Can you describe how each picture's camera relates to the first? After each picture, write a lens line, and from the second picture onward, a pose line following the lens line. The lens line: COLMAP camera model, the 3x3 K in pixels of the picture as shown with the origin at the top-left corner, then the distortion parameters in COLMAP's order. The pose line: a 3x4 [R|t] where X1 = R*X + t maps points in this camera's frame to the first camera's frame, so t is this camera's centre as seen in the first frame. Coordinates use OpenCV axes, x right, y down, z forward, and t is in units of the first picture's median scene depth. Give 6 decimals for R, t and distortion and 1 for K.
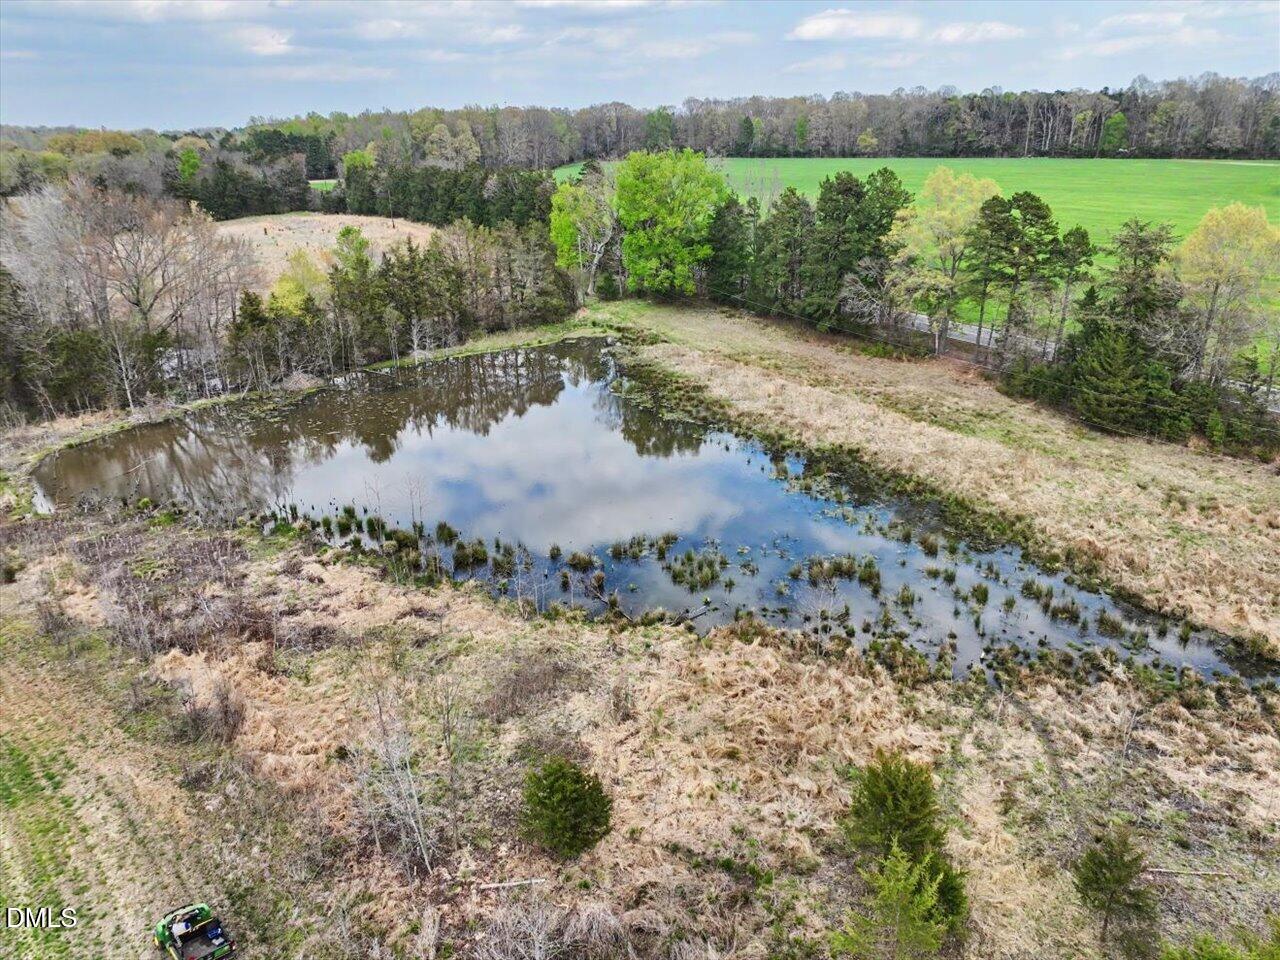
lens RADIAL K [[905.6, 0, 643.9], [0, 905.6, 482.9], [0, 0, 1]] dist [-0.005676, 0.024294]
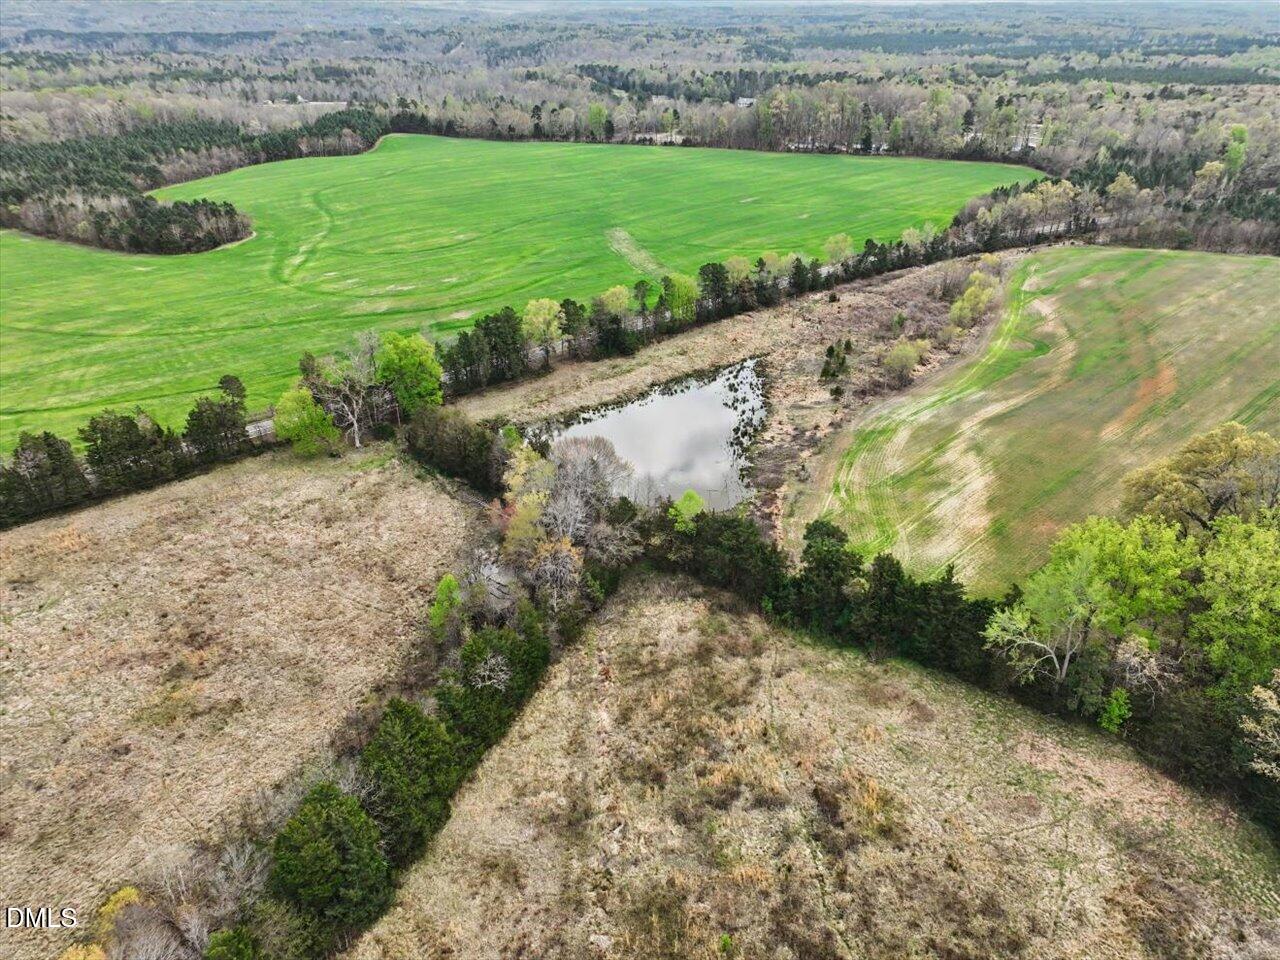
lens RADIAL K [[922.8, 0, 640.0], [0, 922.8, 480.0], [0, 0, 1]] dist [-0.008822, -0.001680]
pose [[-0.191477, -0.453040, 0.870684, -1.980413], [0.363862, 0.791122, 0.491661, -0.996498], [-0.911560, 0.410951, 0.013362, 0.801841]]
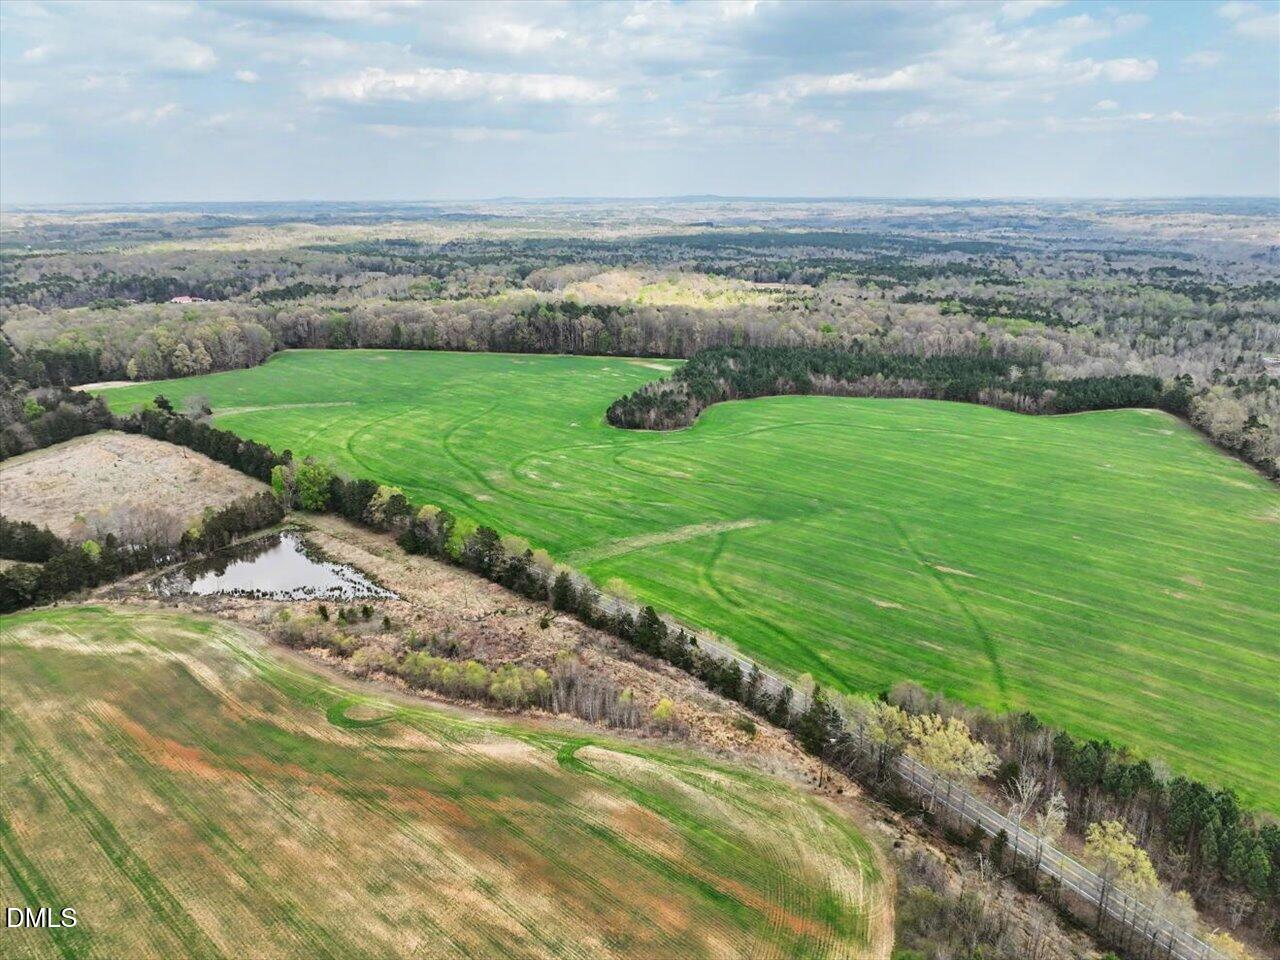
lens RADIAL K [[903.5, 0, 632.8], [0, 903.5, 482.7], [0, 0, 1]] dist [-0.001488, 0.006431]
pose [[0.958224, -0.082697, 0.273801, 0.266870], [0.102717, 0.992924, -0.059585, -0.017478], [-0.266936, 0.085220, 0.959939, -2.620334]]
